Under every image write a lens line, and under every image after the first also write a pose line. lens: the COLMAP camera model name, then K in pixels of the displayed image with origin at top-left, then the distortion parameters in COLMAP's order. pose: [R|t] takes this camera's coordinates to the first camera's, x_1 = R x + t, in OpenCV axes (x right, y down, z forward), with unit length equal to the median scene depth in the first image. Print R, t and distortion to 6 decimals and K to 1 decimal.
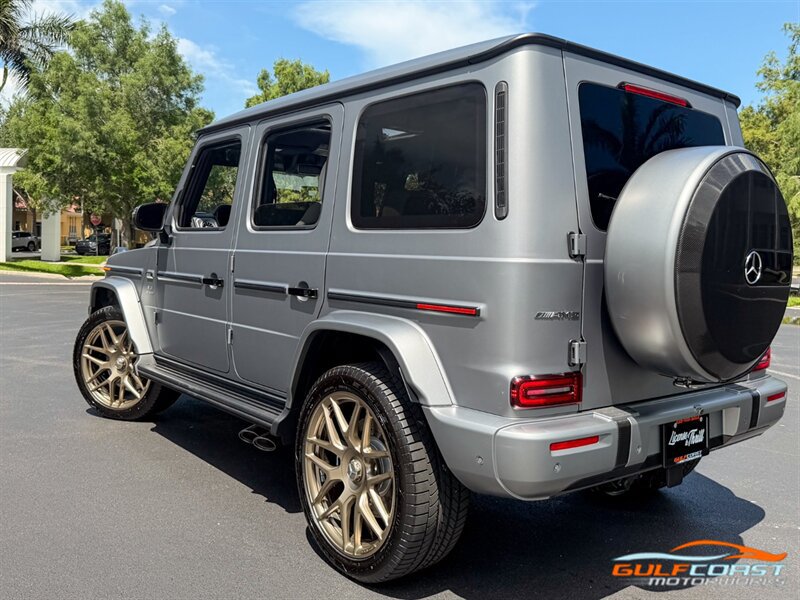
lens RADIAL K [[676.3, 0, 400.4], [0, 676.3, 281.1], [0, 0, 1]] dist [0.125879, -0.251507]
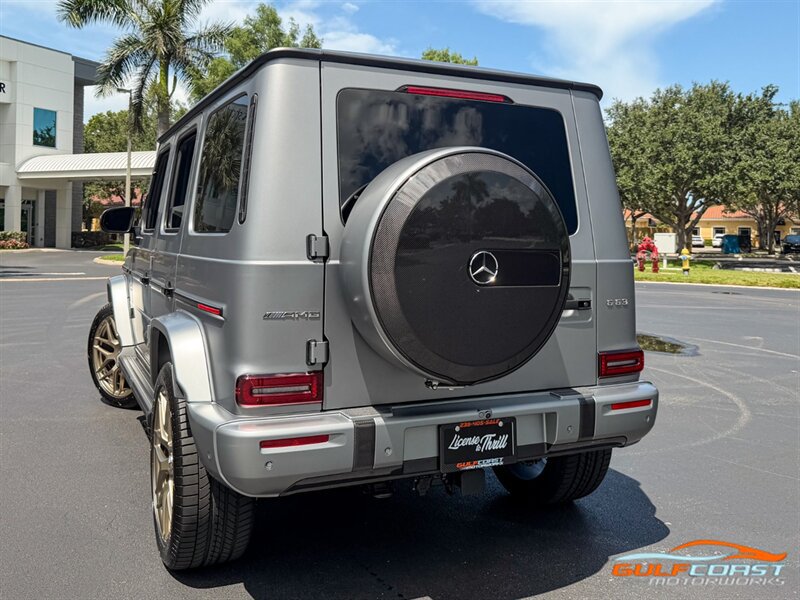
lens RADIAL K [[705.1, 0, 404.4], [0, 705.1, 238.8], [0, 0, 1]] dist [0.133550, -0.275835]
pose [[0.974374, -0.017333, -0.224267, 0.477655], [0.006898, 0.998860, -0.047232, -0.010473], [0.224830, 0.044475, 0.973383, -0.010330]]
